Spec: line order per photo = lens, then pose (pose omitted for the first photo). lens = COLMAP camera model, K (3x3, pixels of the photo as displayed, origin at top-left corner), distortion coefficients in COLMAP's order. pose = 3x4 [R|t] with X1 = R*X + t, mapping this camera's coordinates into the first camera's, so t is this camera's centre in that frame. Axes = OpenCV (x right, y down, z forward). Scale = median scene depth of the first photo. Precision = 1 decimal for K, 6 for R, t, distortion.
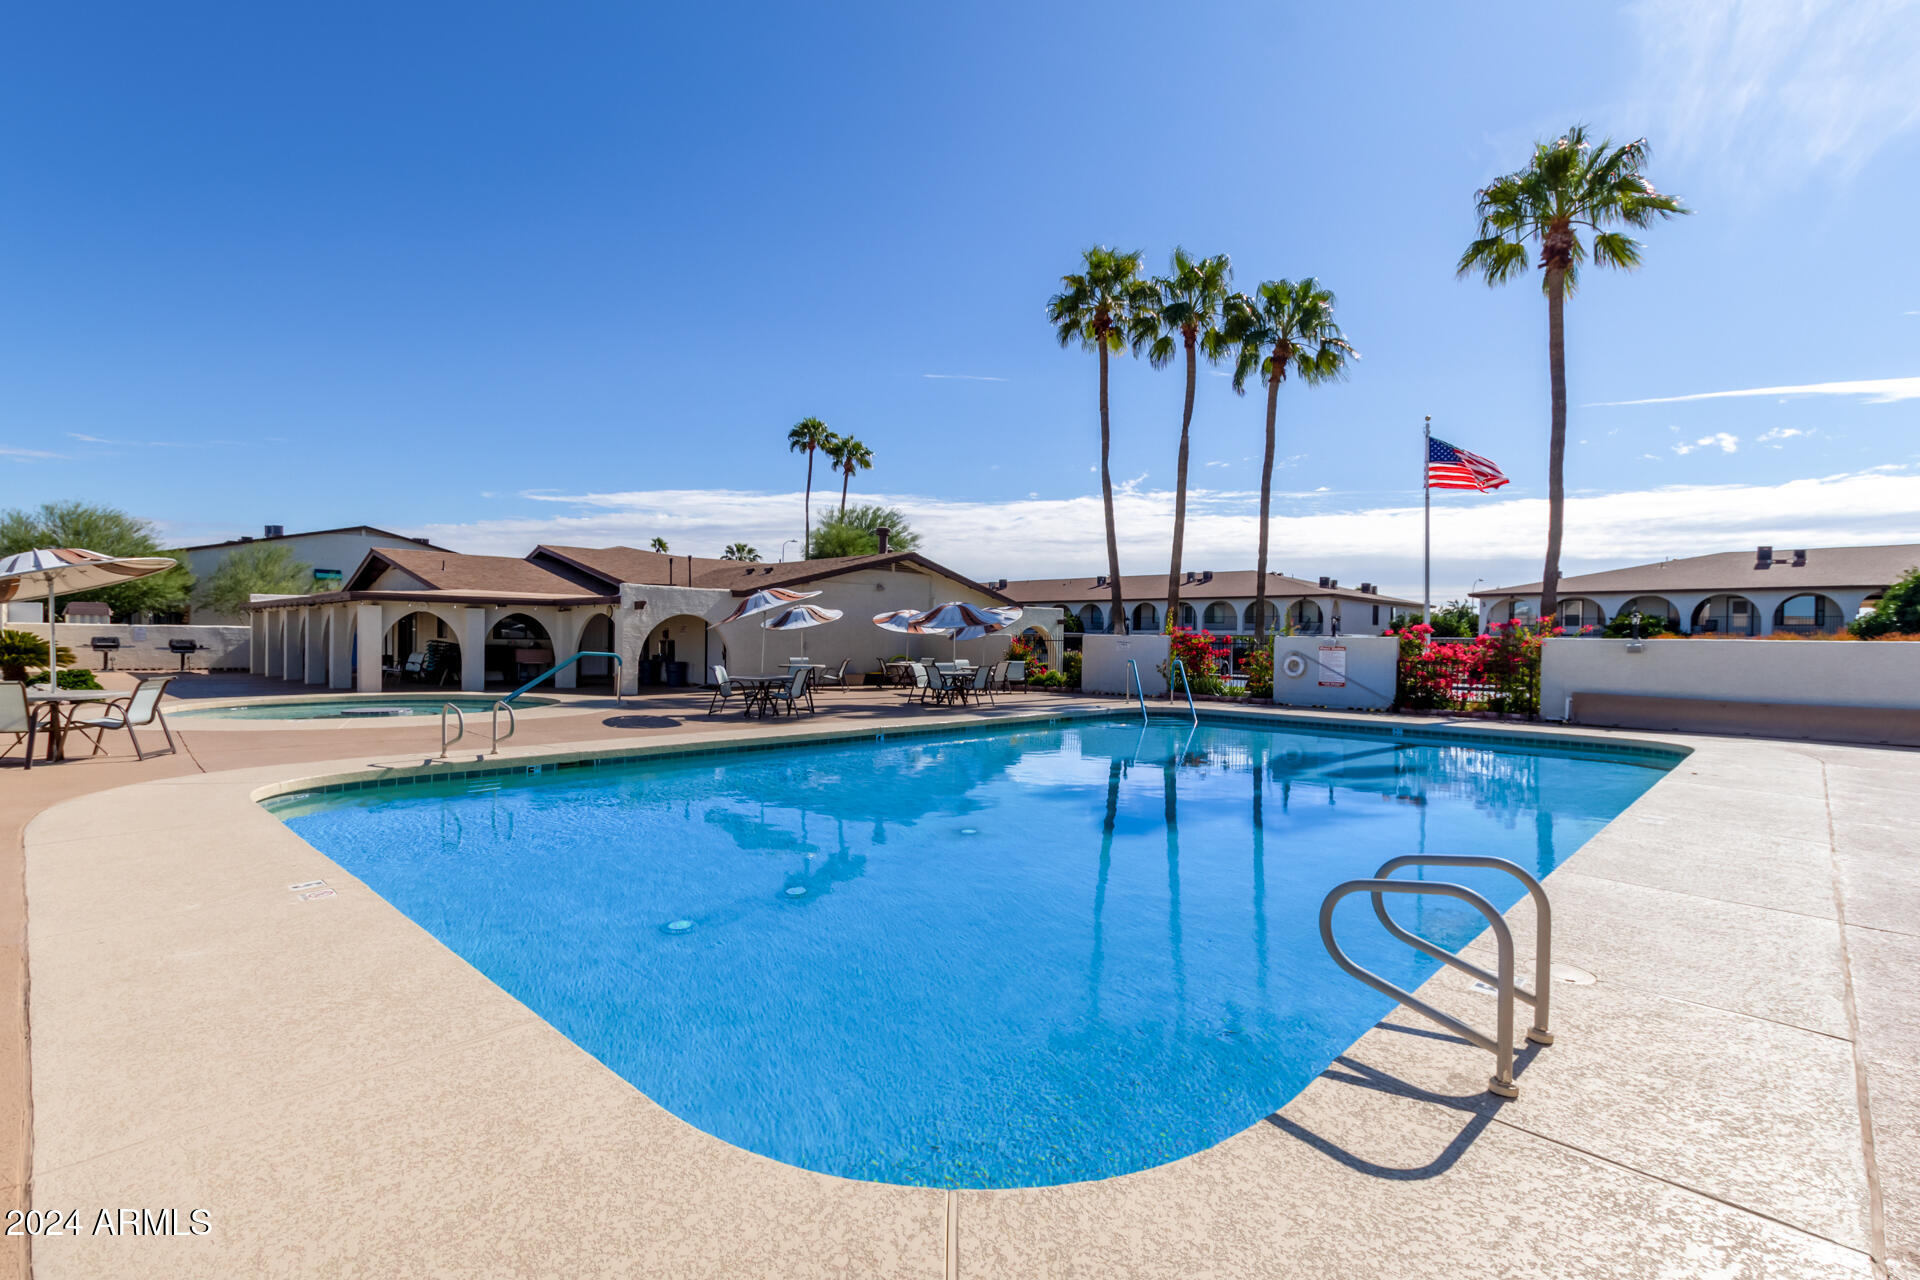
lens RADIAL K [[868.7, 0, 962.8], [0, 868.7, 646.8], [0, 0, 1]] dist [0.002437, -0.003652]
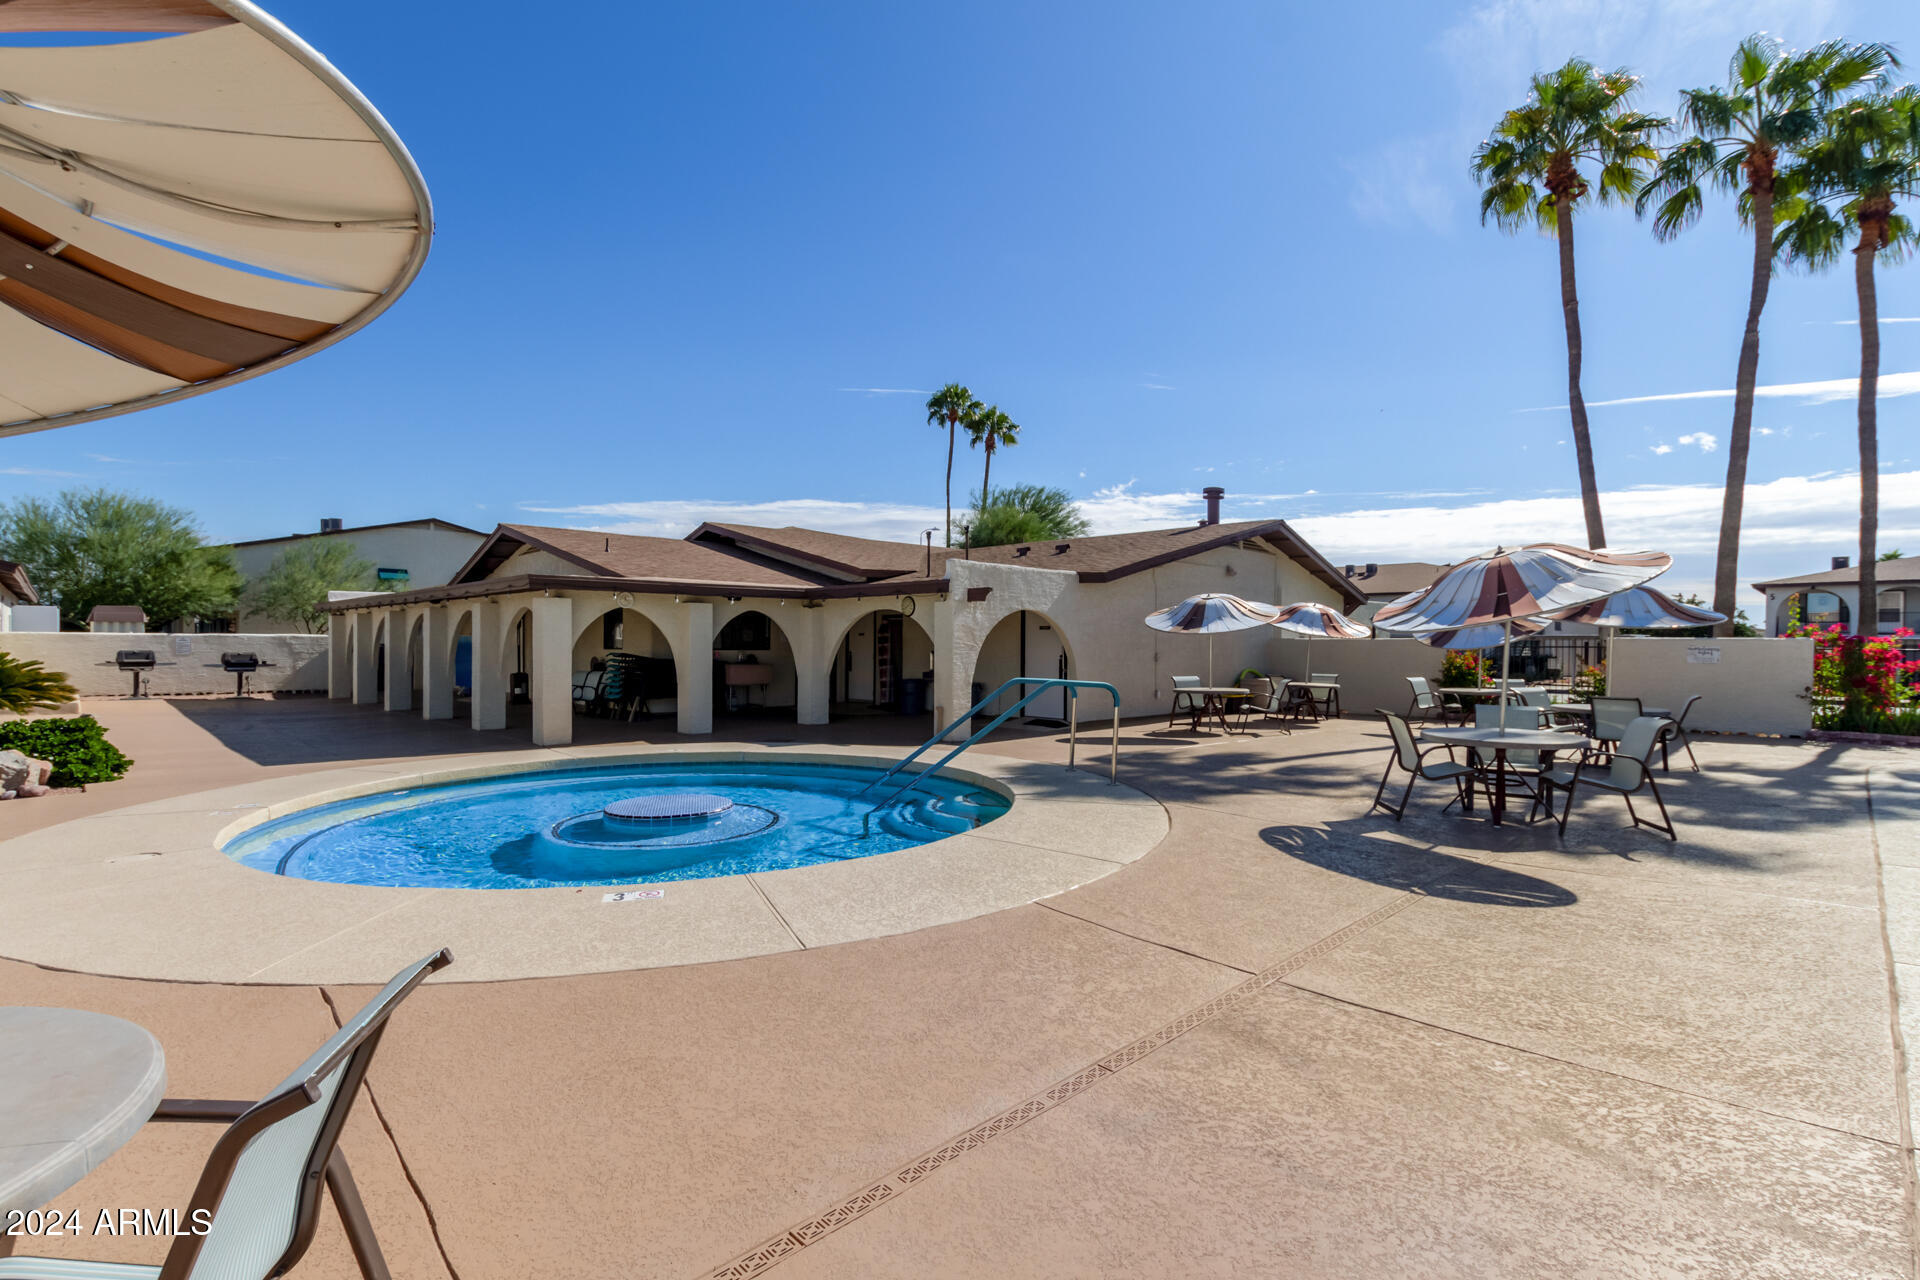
lens RADIAL K [[868.7, 0, 962.8], [0, 868.7, 646.8], [0, 0, 1]] dist [0.002437, -0.003652]
pose [[0.999674, -0.007348, -0.024444, -0.301657], [0.007243, 0.999964, -0.004368, -0.006843], [0.024475, 0.004190, 0.999692, 0.314478]]
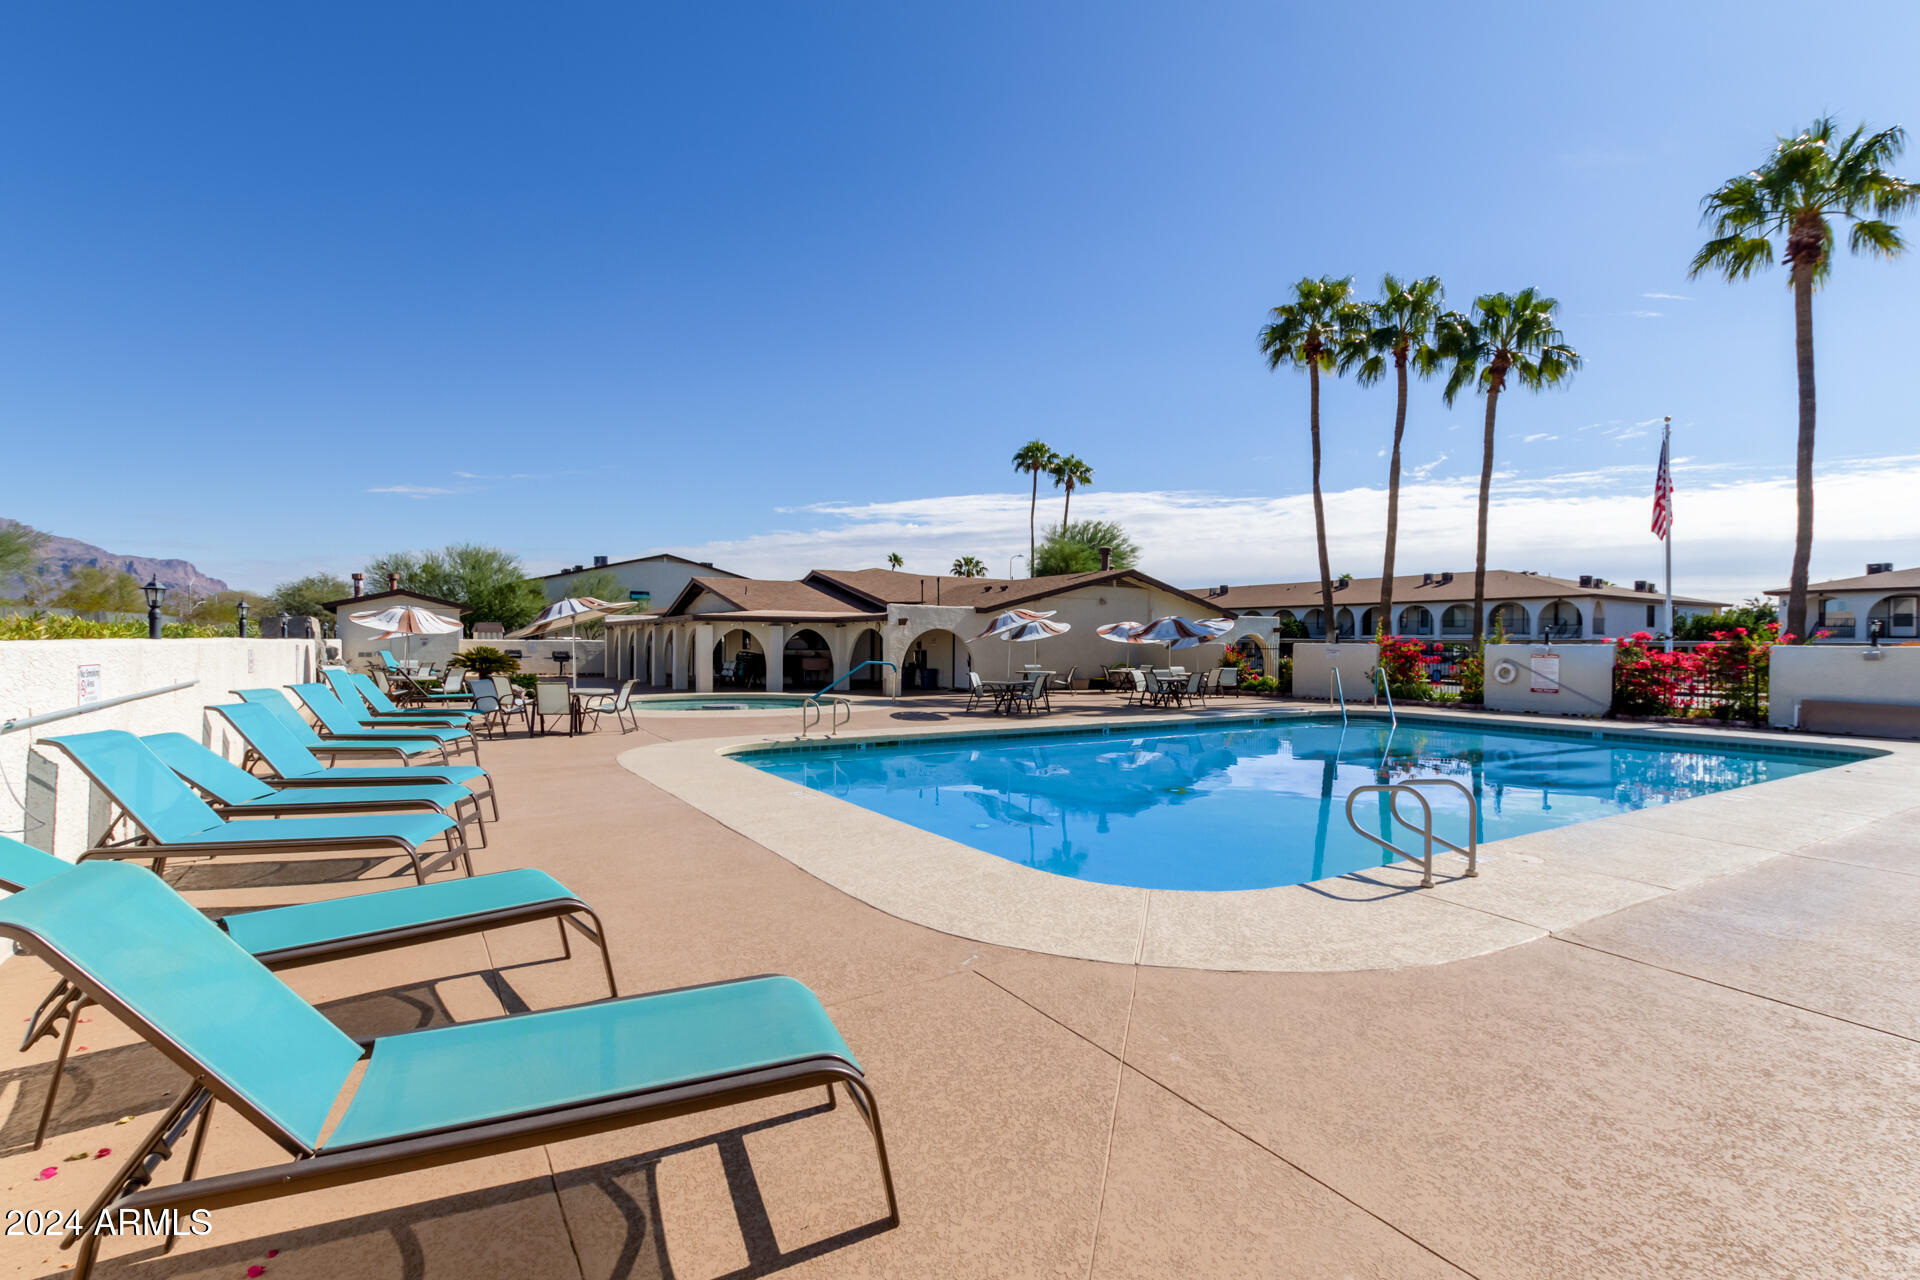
lens RADIAL K [[868.7, 0, 962.8], [0, 868.7, 646.8], [0, 0, 1]] dist [0.002437, -0.003652]
pose [[0.968687, -0.006599, -0.248197, 0.007887], [0.005114, 0.999965, -0.006628, -0.004064], [0.248232, 0.005152, 0.968687, -0.124214]]
